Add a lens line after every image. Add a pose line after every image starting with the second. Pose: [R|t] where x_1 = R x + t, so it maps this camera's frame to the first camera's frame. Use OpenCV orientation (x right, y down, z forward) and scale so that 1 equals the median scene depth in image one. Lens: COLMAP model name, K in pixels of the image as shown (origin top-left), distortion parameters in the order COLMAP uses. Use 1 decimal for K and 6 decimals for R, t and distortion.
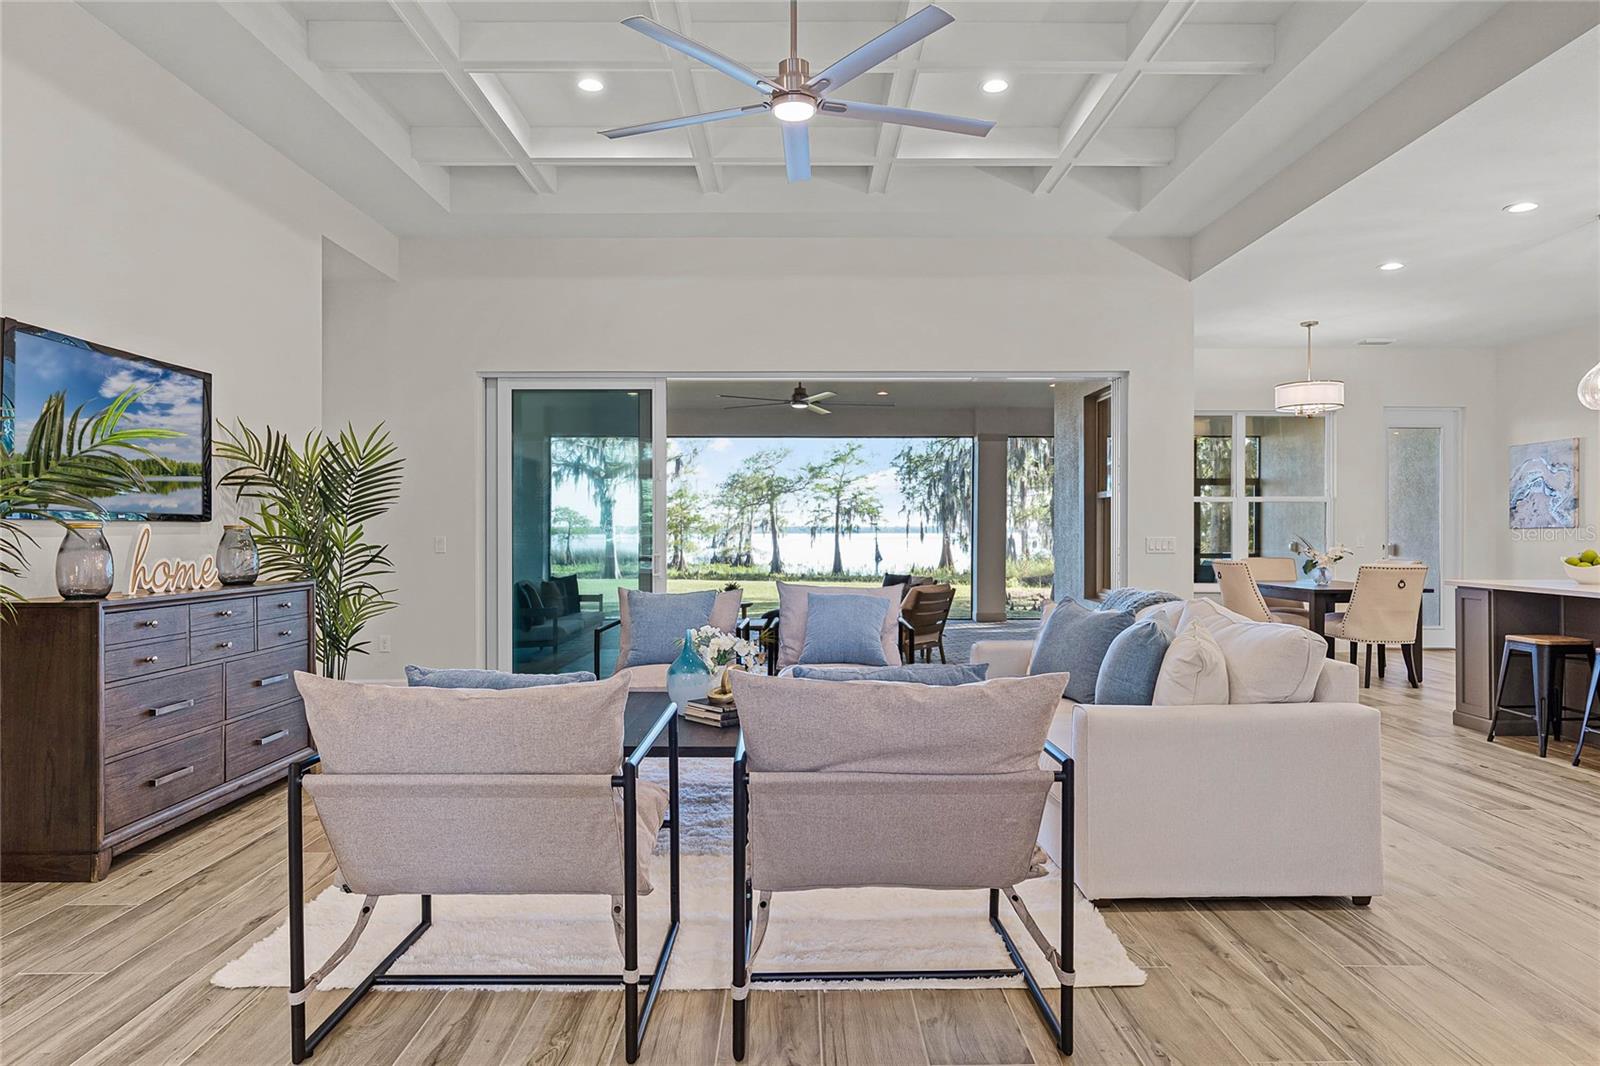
lens RADIAL K [[991.7, 0, 802.8], [0, 991.7, 530.8], [0, 0, 1]] dist [-0.000517, 0.003563]
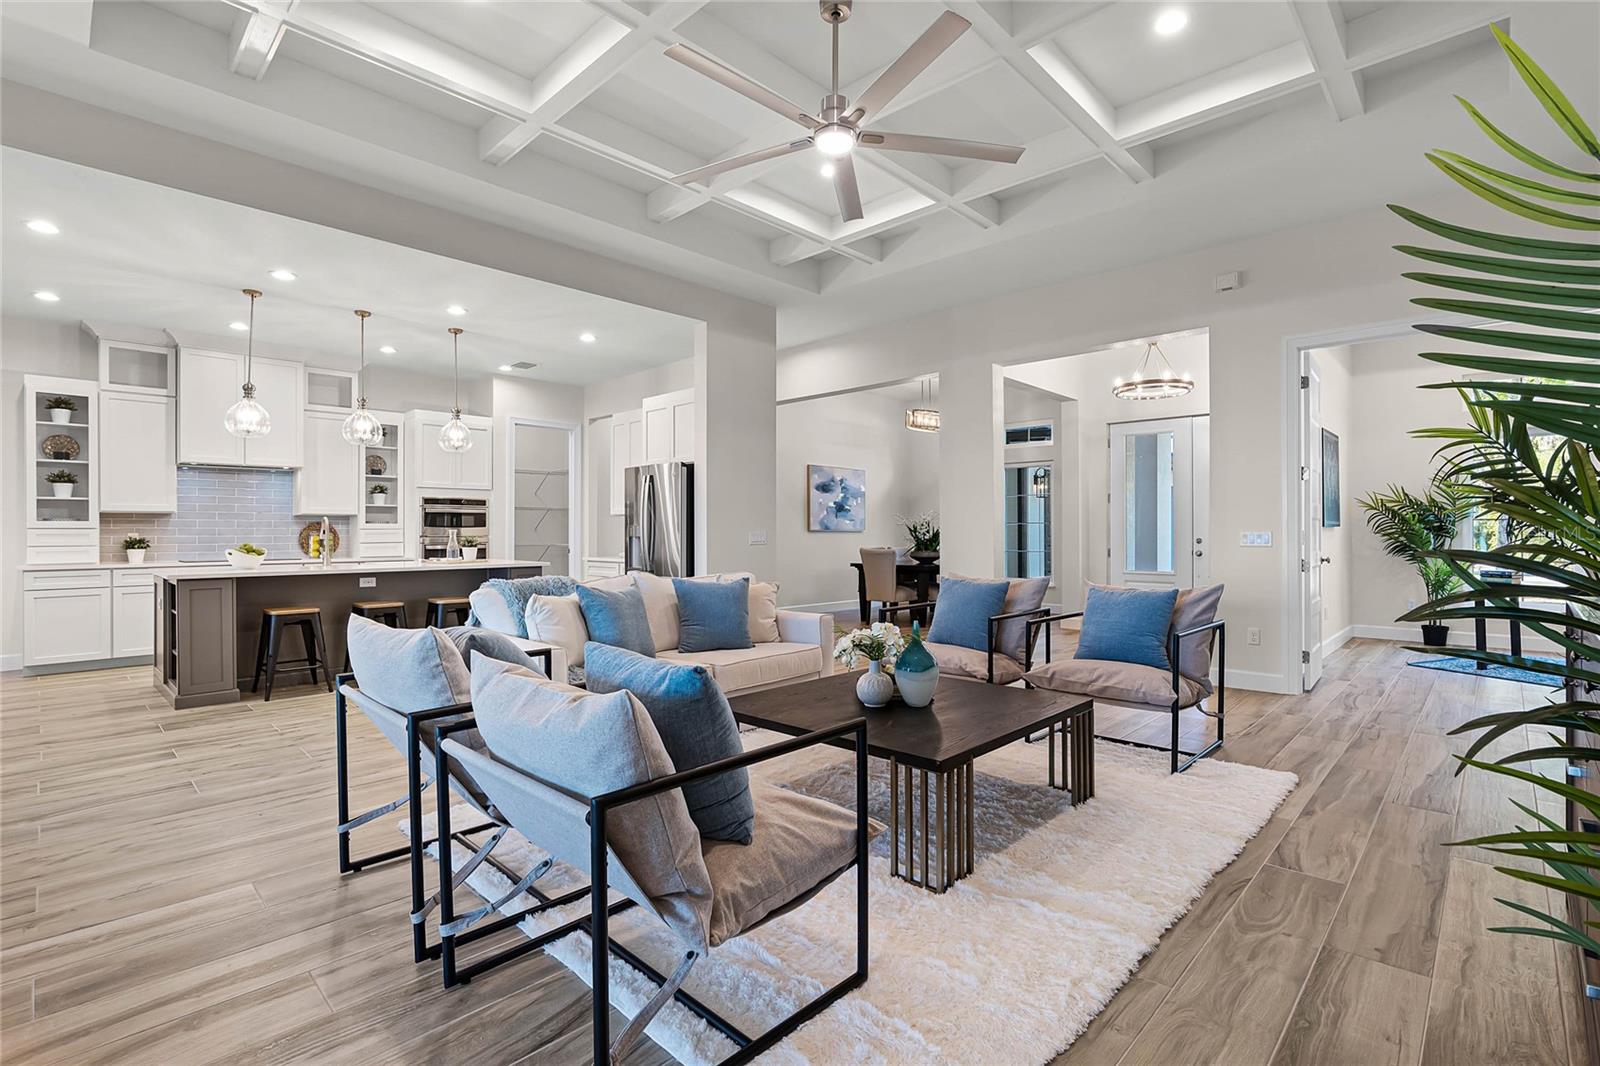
lens RADIAL K [[741.0, 0, 803.9], [0, 741.0, 533.2], [0, 0, 1]] dist [-0.025671, 0.007424]
pose [[-0.718326, -0.001200, 0.695706, -0.259013], [0.002283, 0.999989, 0.004082, 0.002381], [-0.695703, 0.004521, -0.718315, 0.759936]]
